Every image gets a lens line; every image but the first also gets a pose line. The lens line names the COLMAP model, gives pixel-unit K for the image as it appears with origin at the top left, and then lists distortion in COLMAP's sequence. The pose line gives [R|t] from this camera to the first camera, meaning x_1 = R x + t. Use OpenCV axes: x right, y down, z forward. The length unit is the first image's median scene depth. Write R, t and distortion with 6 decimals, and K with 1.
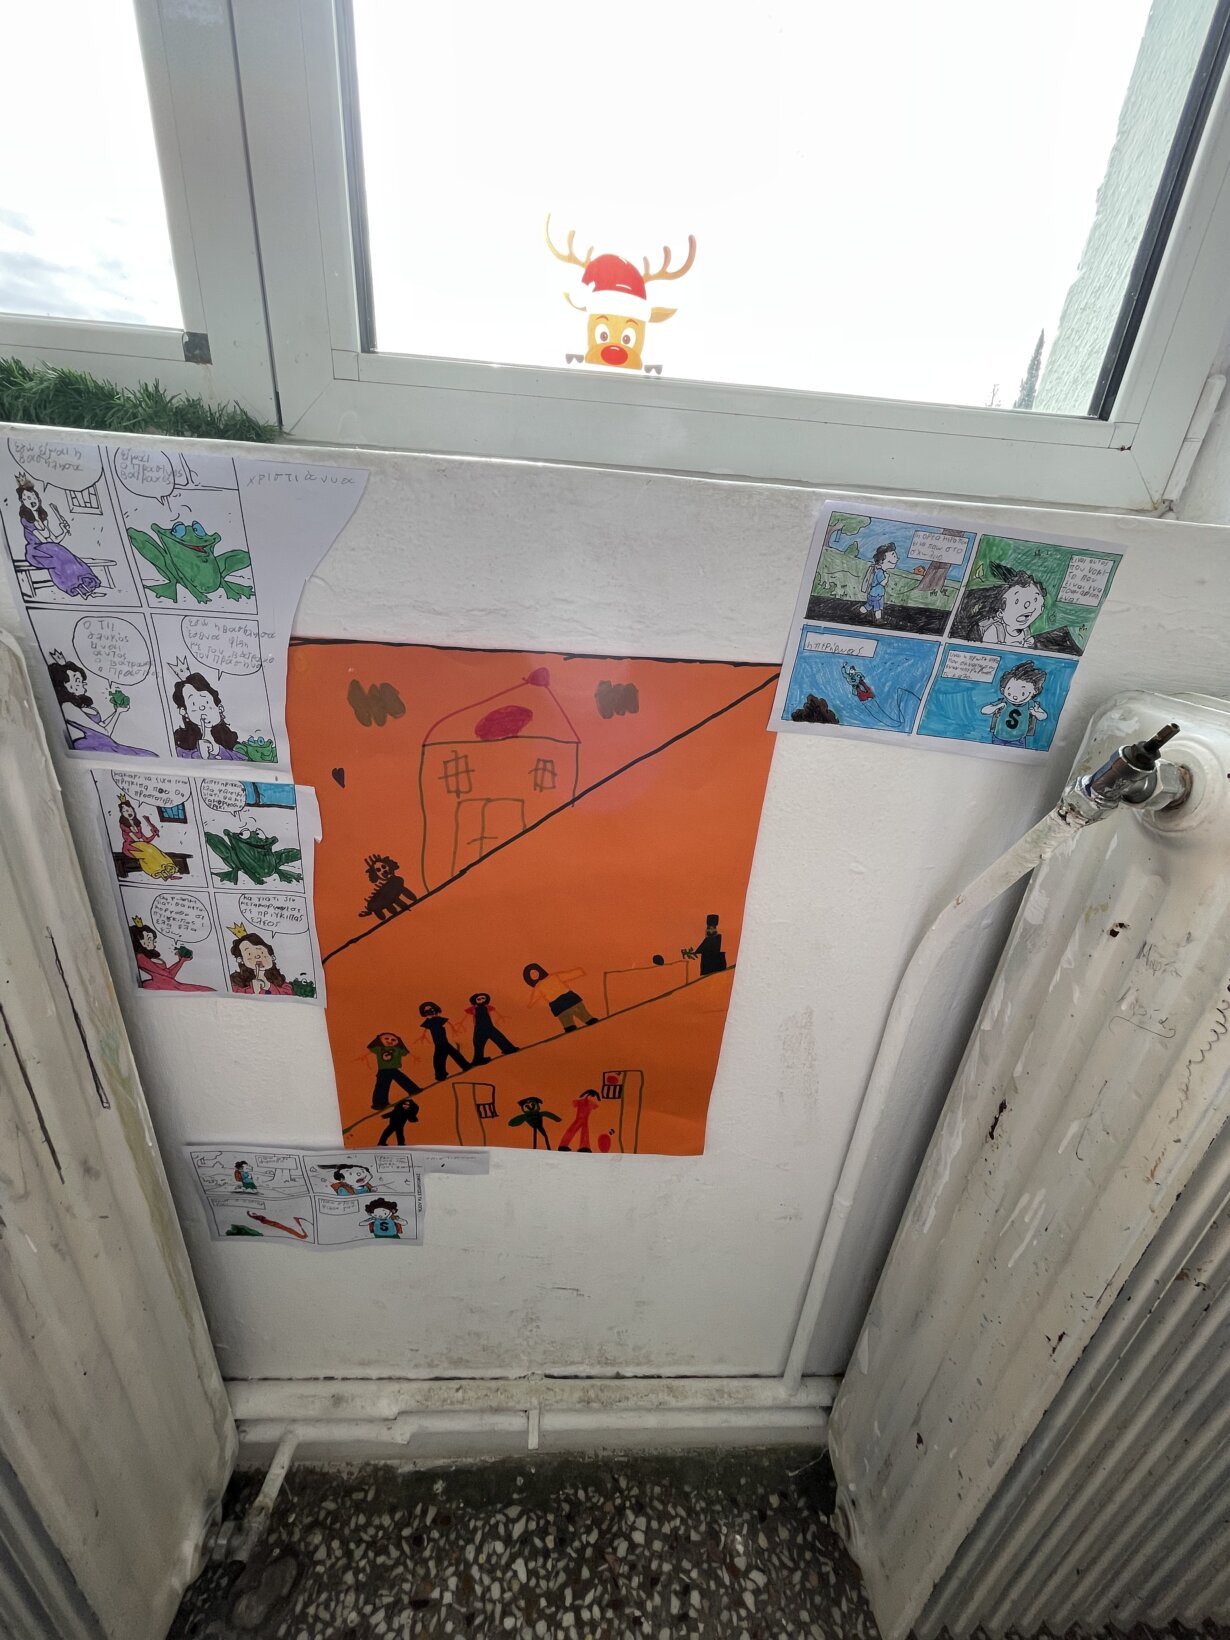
lens RADIAL K [[659.3, 0, 618.9], [0, 659.3, 819.8], [0, 0, 1]] dist [0.003155, -0.001863]
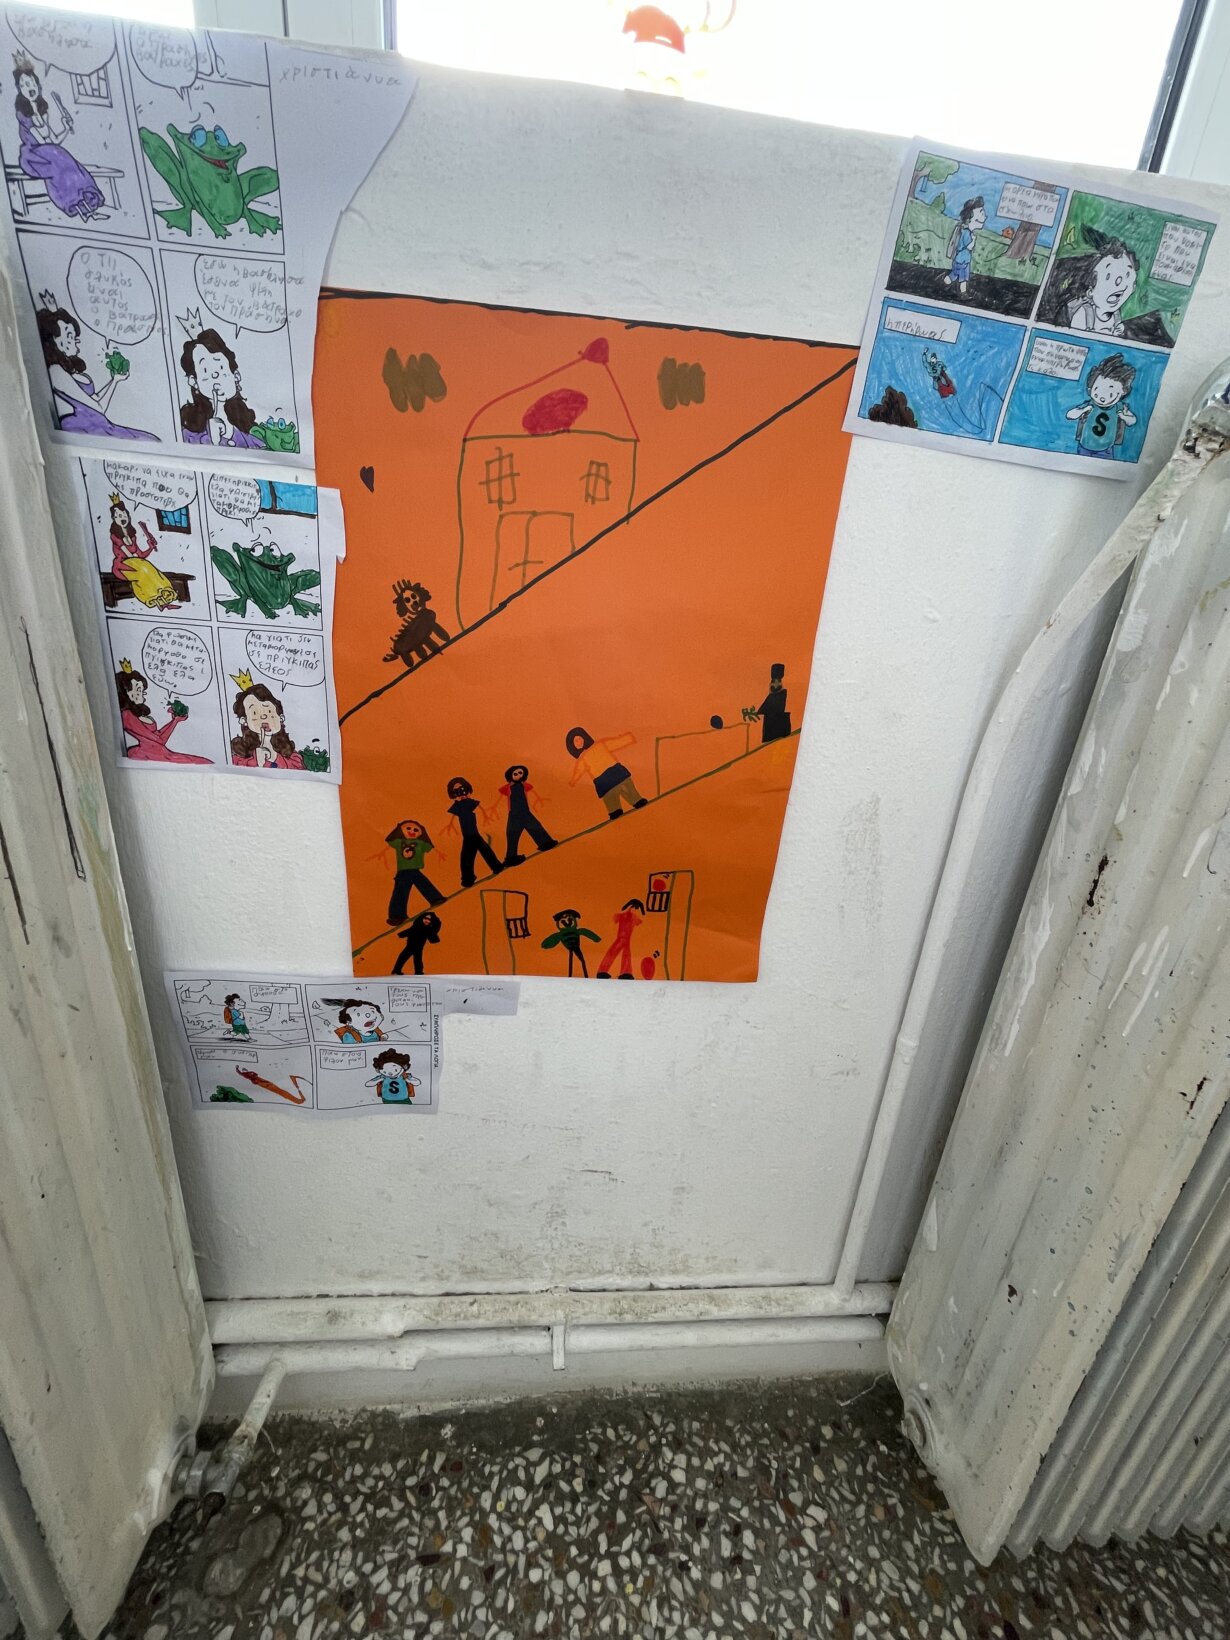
lens RADIAL K [[659.3, 0, 617.8], [0, 659.3, 819.9], [0, 0, 1]] dist [0.003155, -0.001863]
pose [[0.999139, -0.010718, 0.040079, -0.114395], [0.013128, 0.998091, -0.060352, 0.403704], [-0.039356, 0.060826, 0.997372, 0.115470]]
